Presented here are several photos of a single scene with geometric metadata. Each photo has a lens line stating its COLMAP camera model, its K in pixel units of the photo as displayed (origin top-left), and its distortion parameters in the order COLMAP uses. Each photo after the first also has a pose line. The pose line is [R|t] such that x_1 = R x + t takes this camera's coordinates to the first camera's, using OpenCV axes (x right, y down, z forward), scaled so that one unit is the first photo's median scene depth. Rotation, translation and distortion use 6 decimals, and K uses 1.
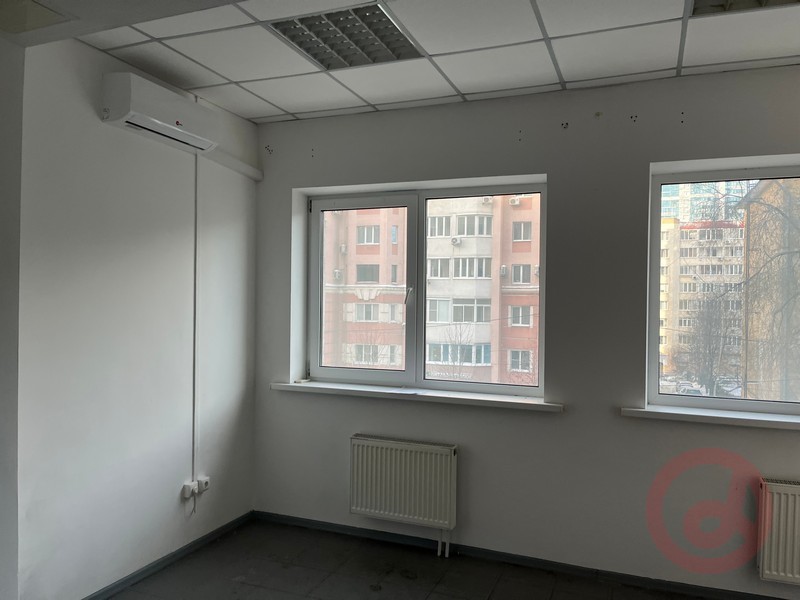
lens RADIAL K [[610.0, 0, 400.0], [0, 610.0, 300.0], [0, 0, 1]] dist [0.030793, -0.006806]
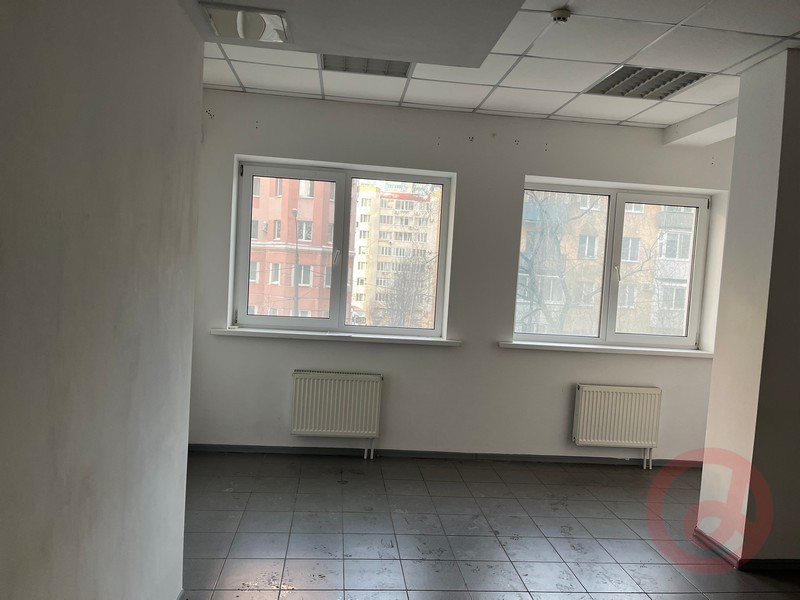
lens RADIAL K [[610.0, 0, 400.0], [0, 610.0, 300.0], [0, 0, 1]] dist [0.030793, -0.006806]
pose [[0.888370, 0.016616, 0.458827, -0.427613], [-0.049777, 0.996940, 0.060275, -0.000704], [-0.456422, -0.076386, 0.886479, -0.143014]]
